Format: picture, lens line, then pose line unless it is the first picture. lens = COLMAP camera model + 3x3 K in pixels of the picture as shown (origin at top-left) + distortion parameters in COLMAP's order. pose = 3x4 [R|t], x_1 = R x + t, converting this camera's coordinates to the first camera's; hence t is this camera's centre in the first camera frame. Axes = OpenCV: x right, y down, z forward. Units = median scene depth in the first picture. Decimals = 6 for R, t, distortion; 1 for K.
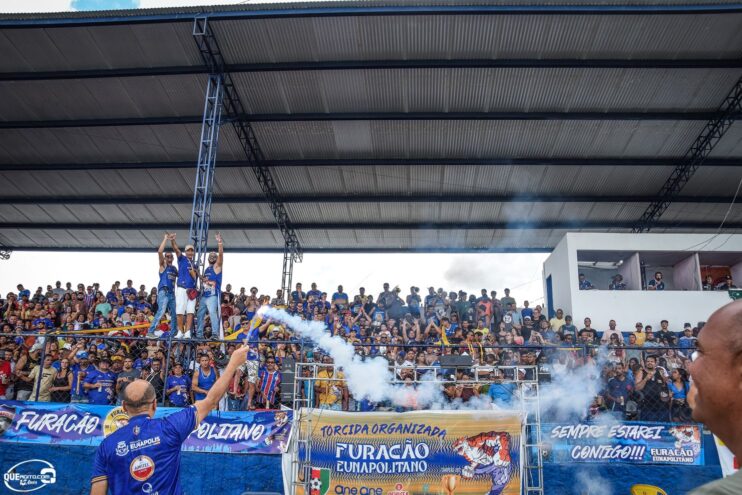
lens RADIAL K [[594.6, 0, 374.2], [0, 594.6, 245.2], [0, 0, 1]] dist [-0.145535, 0.113131]
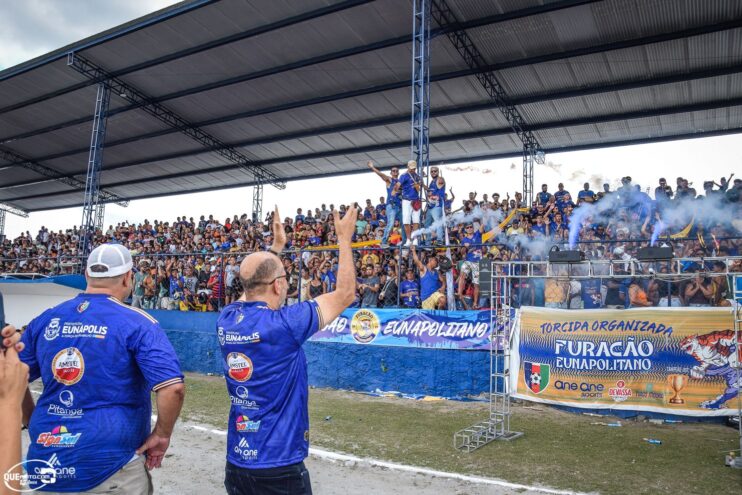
lens RADIAL K [[594.6, 0, 369.8], [0, 594.6, 242.3], [0, 0, 1]] dist [-0.145535, 0.113131]
pose [[0.890294, -0.051502, -0.452464, 0.113221], [0.119523, 0.985178, 0.123041, 0.008180], [0.439420, -0.163623, 0.883254, -0.008576]]
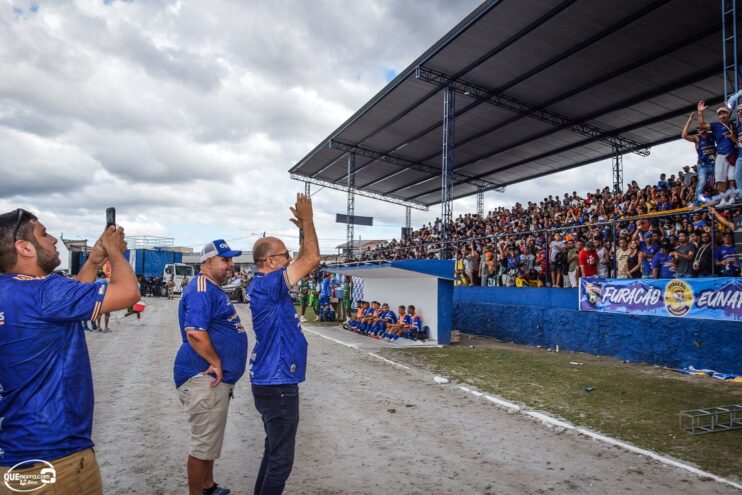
lens RADIAL K [[594.6, 0, 368.1], [0, 594.6, 242.7], [0, 0, 1]] dist [-0.145535, 0.113131]
pose [[0.387817, -0.081771, -0.918102, 0.323241], [0.257710, 0.965953, 0.022827, 0.049320], [0.884977, -0.245456, 0.395686, 0.109113]]
